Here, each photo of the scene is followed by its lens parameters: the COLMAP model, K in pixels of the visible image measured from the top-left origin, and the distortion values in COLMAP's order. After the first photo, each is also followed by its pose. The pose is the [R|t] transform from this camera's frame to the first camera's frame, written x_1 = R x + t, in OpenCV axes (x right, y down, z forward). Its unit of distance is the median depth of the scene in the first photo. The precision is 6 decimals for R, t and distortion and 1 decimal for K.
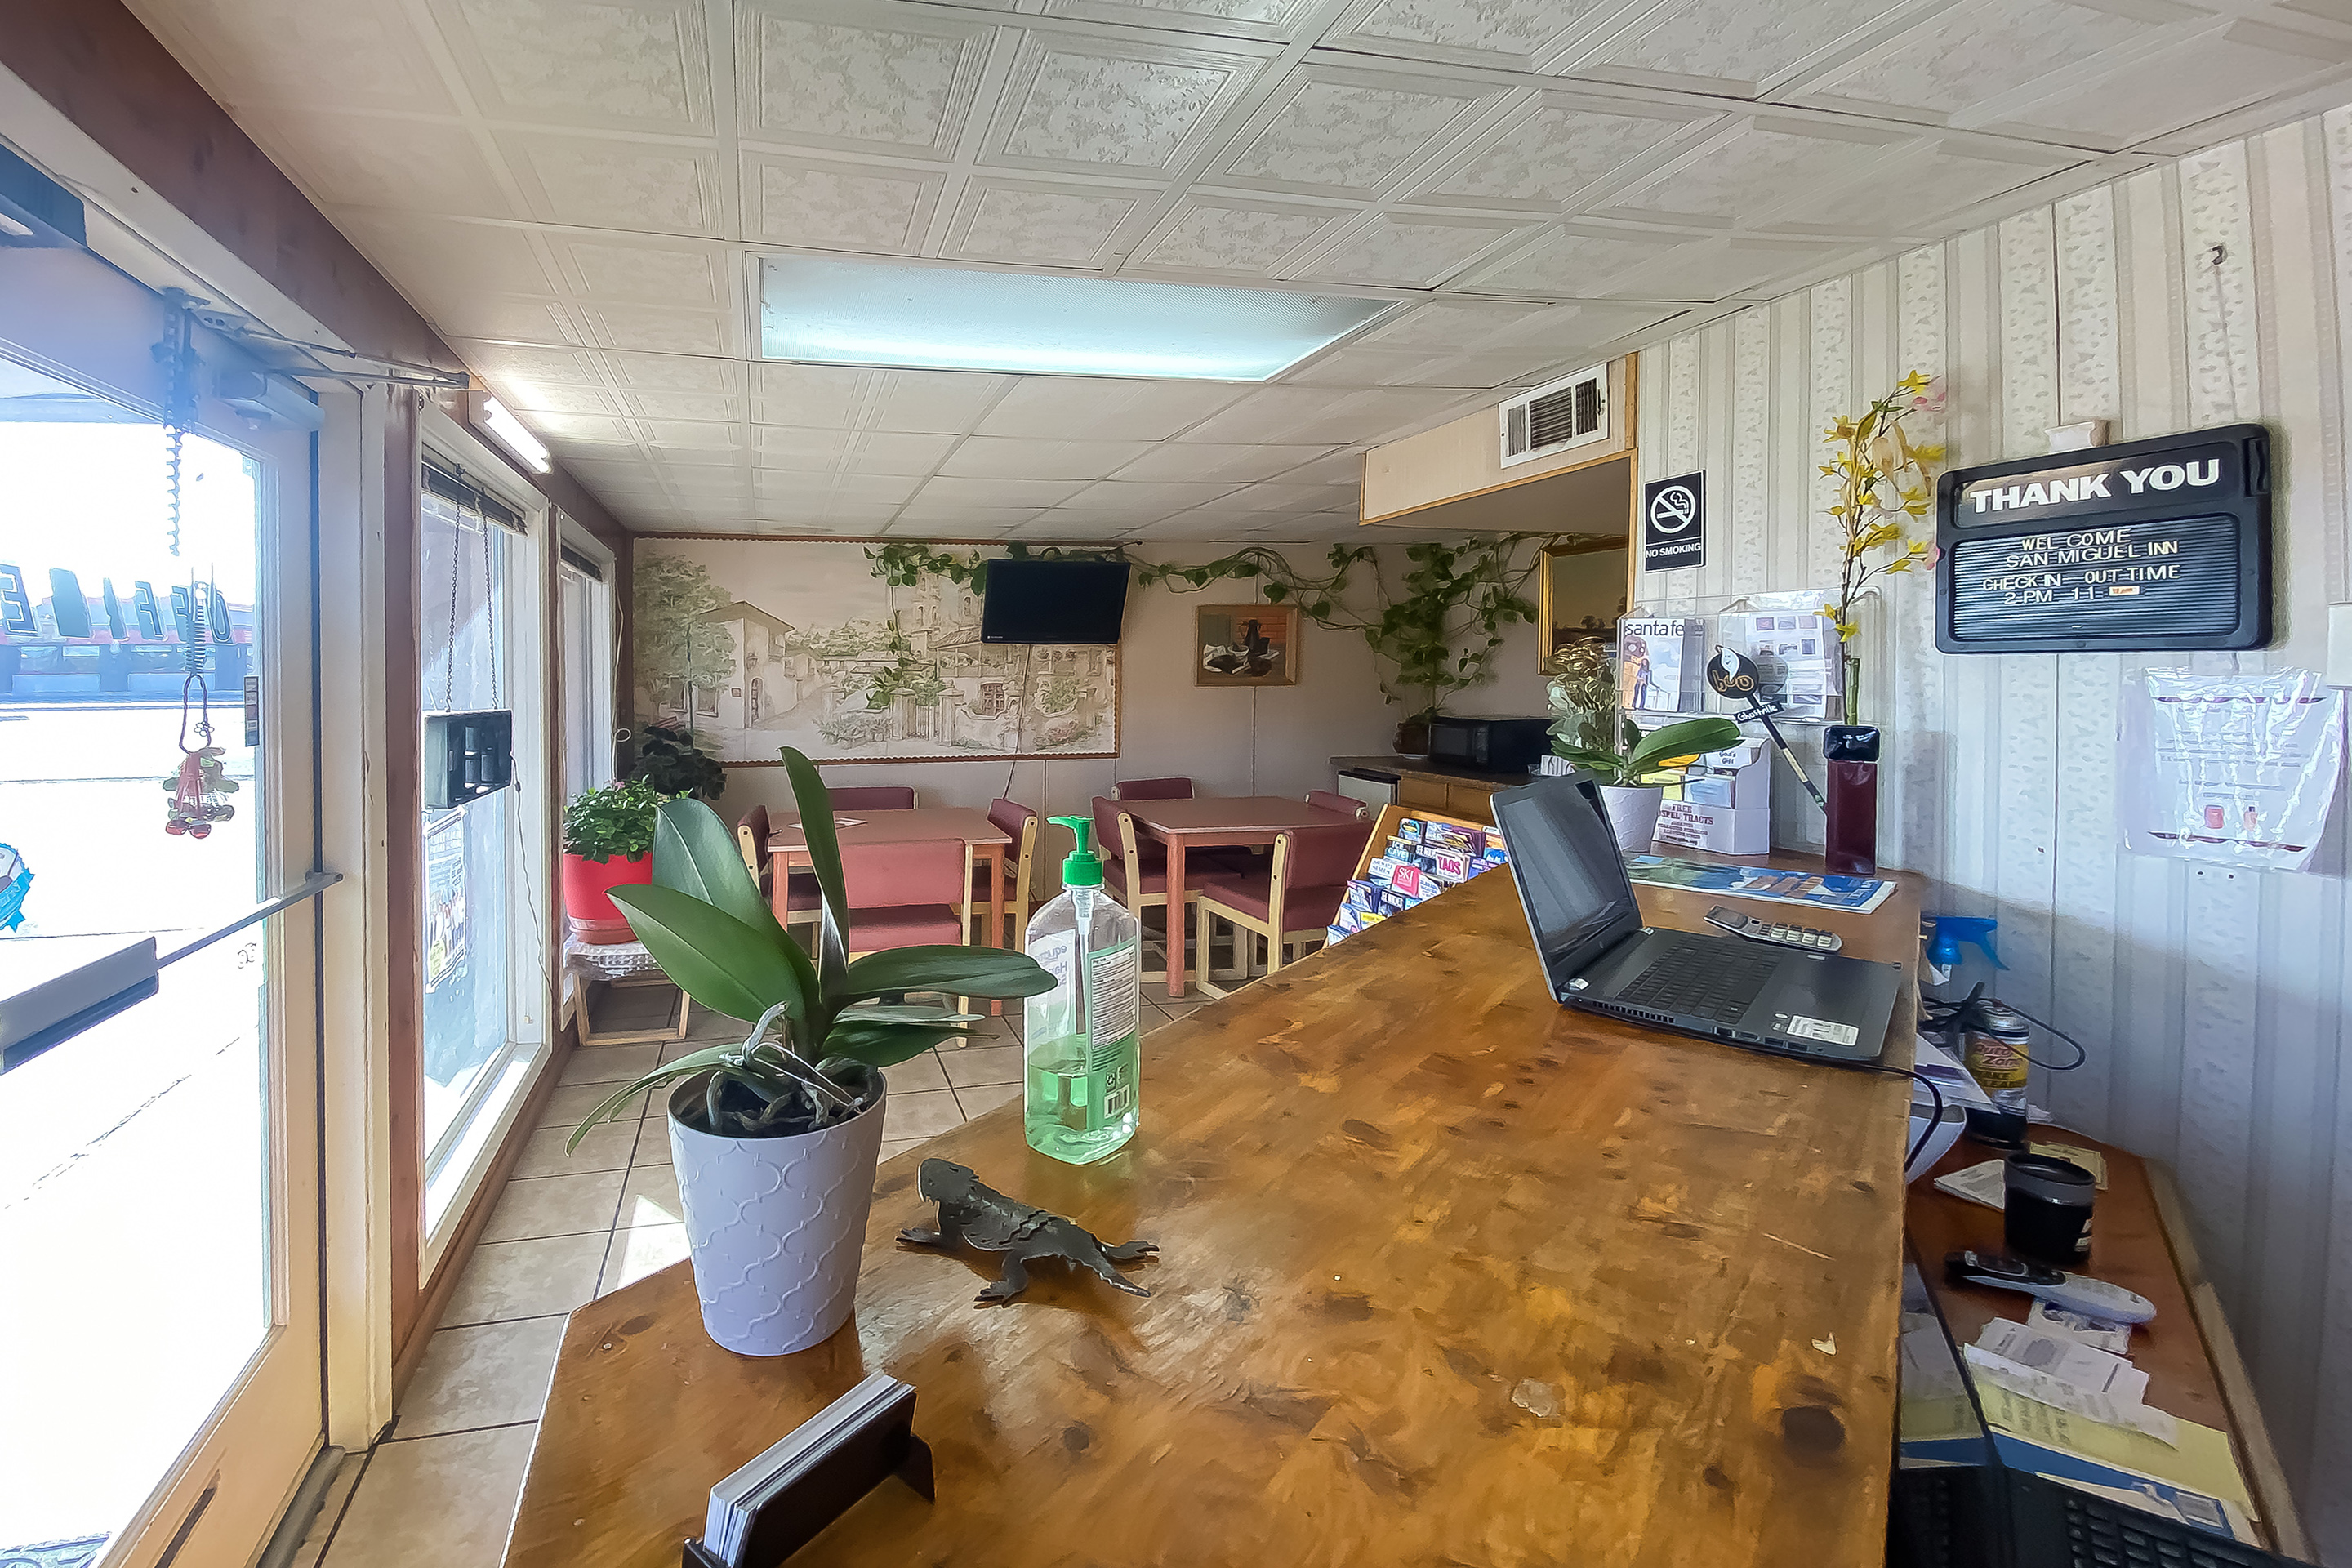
lens RADIAL K [[1008.8, 0, 1022.6], [0, 1008.8, 680.3], [0, 0, 1]] dist [0.014822, -0.001842]
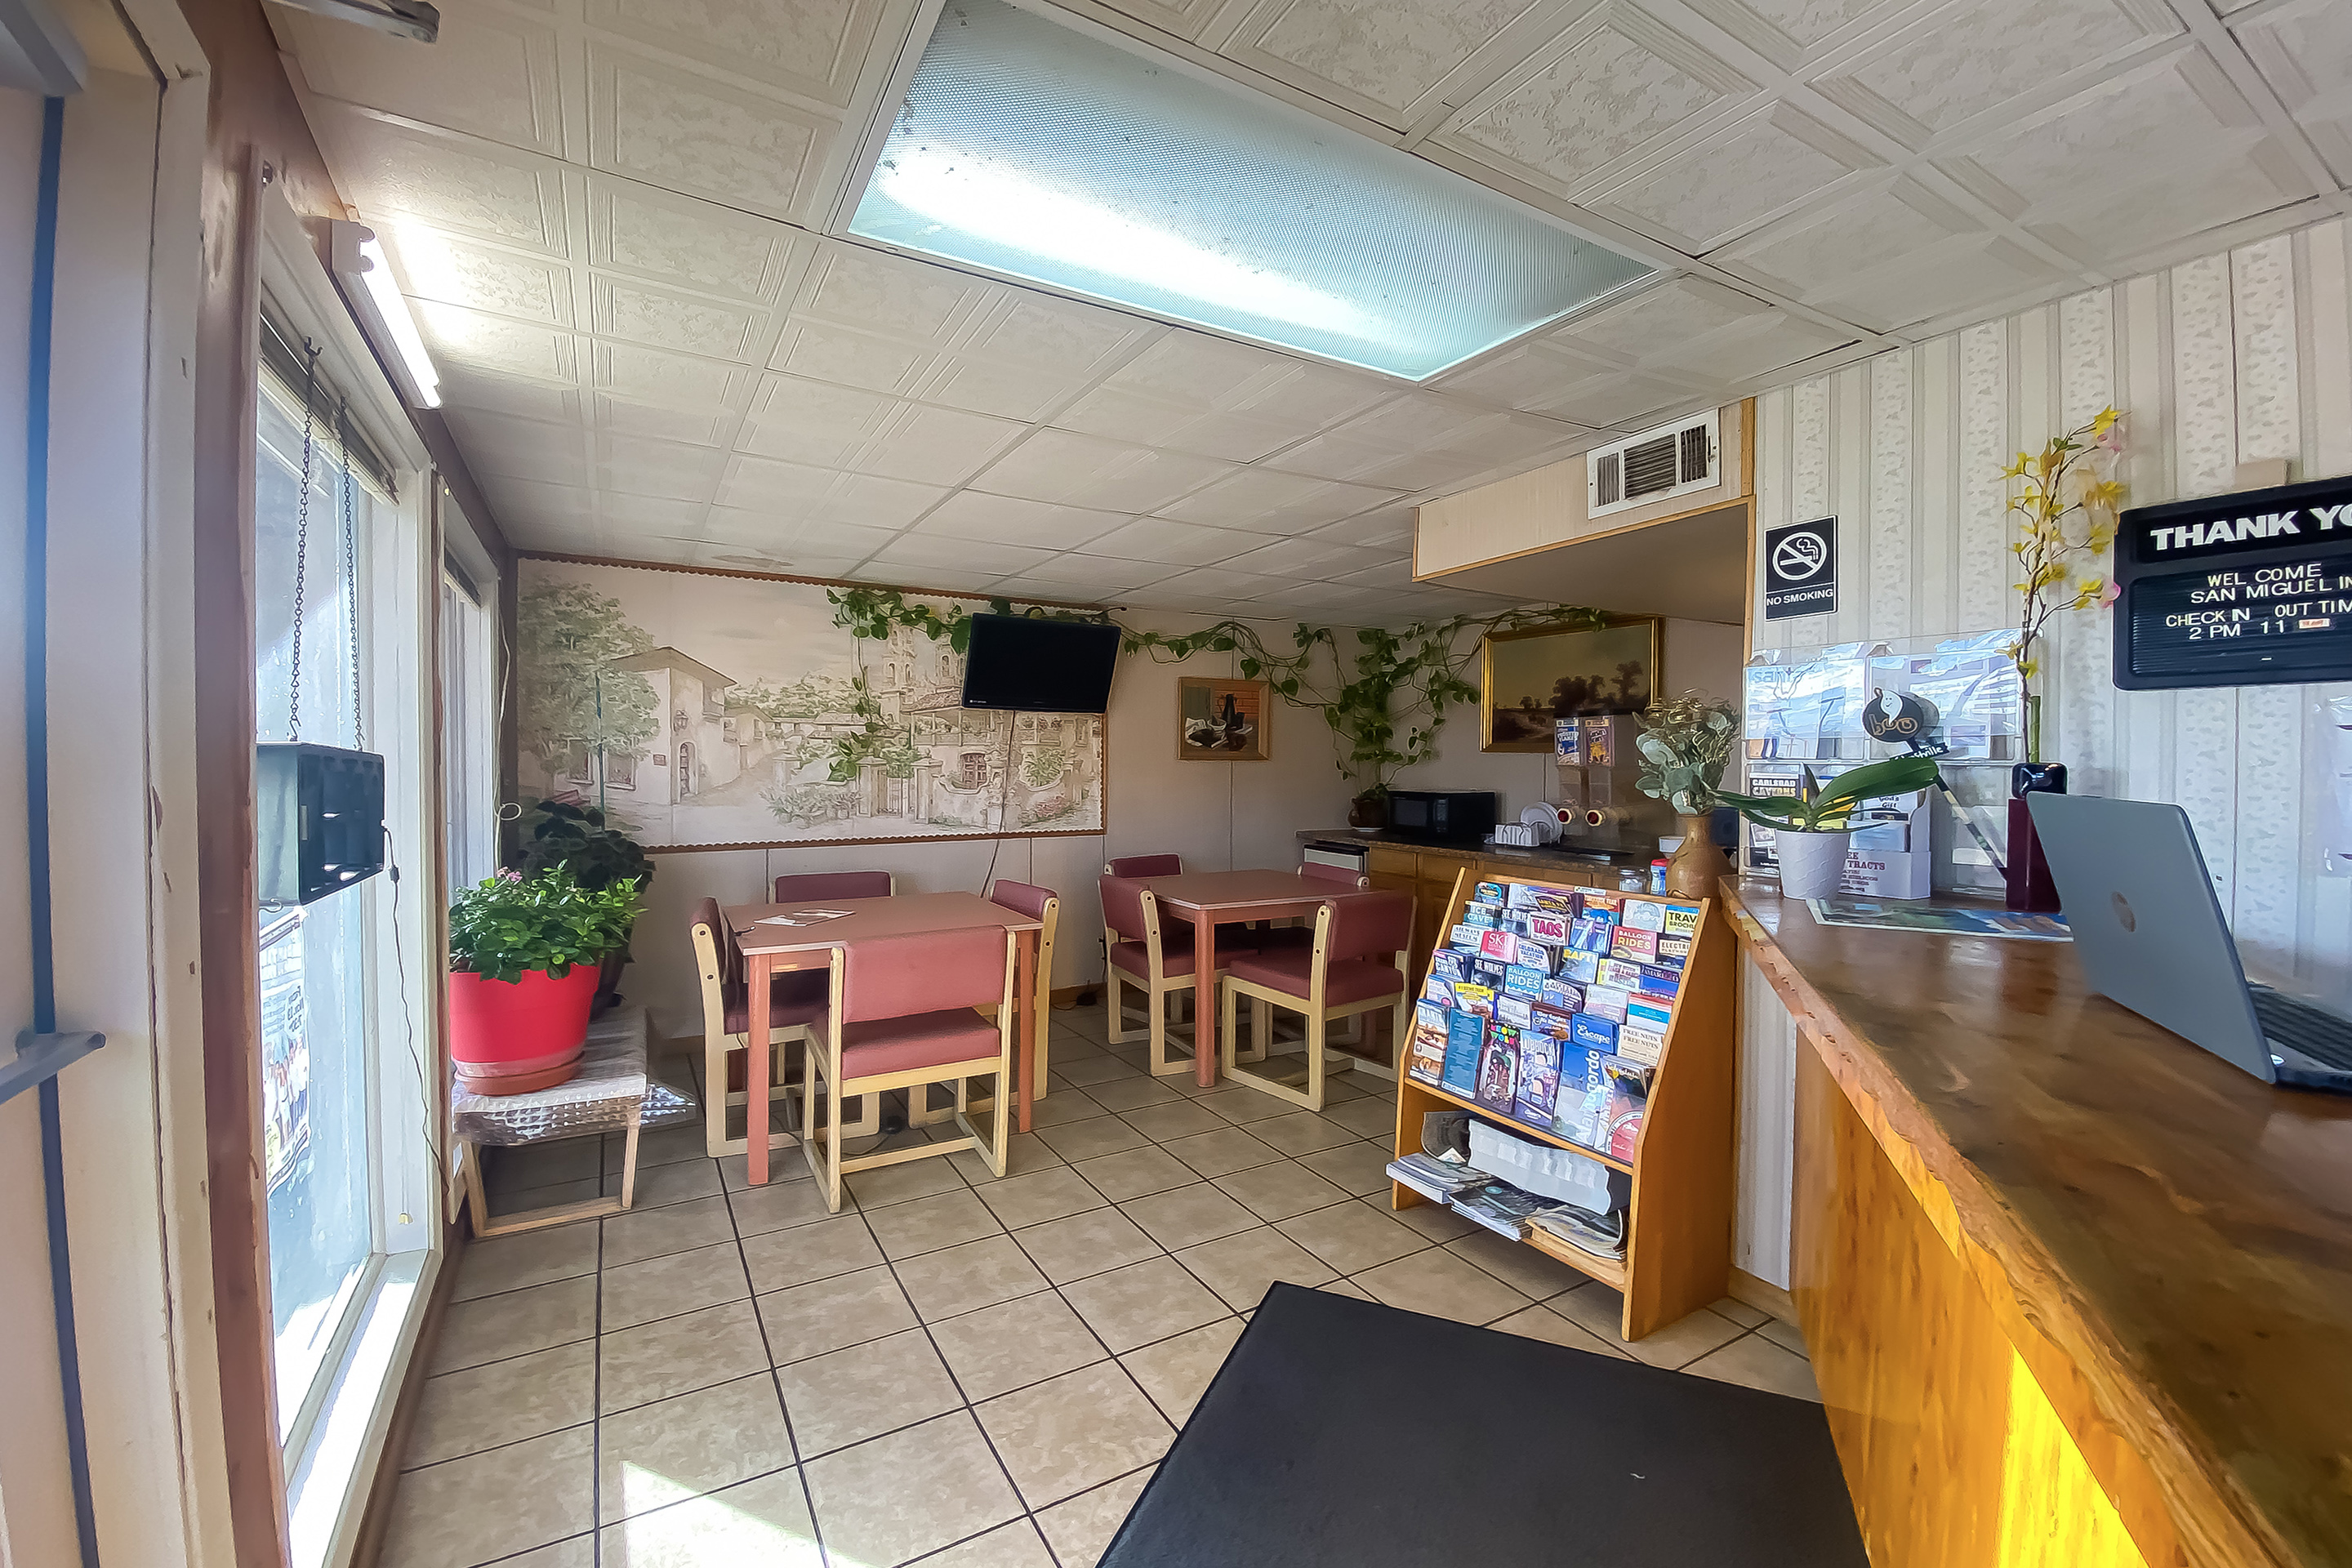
lens RADIAL K [[963.3, 0, 1187.3], [0, 963.3, 779.9], [0, 0, 1]] dist [0.012593, -0.010340]
pose [[0.957115, -0.002263, 0.289701, -0.176338], [0.000375, 0.999978, 0.006571, 0.037852], [-0.289710, -0.006180, 0.957095, 0.234824]]
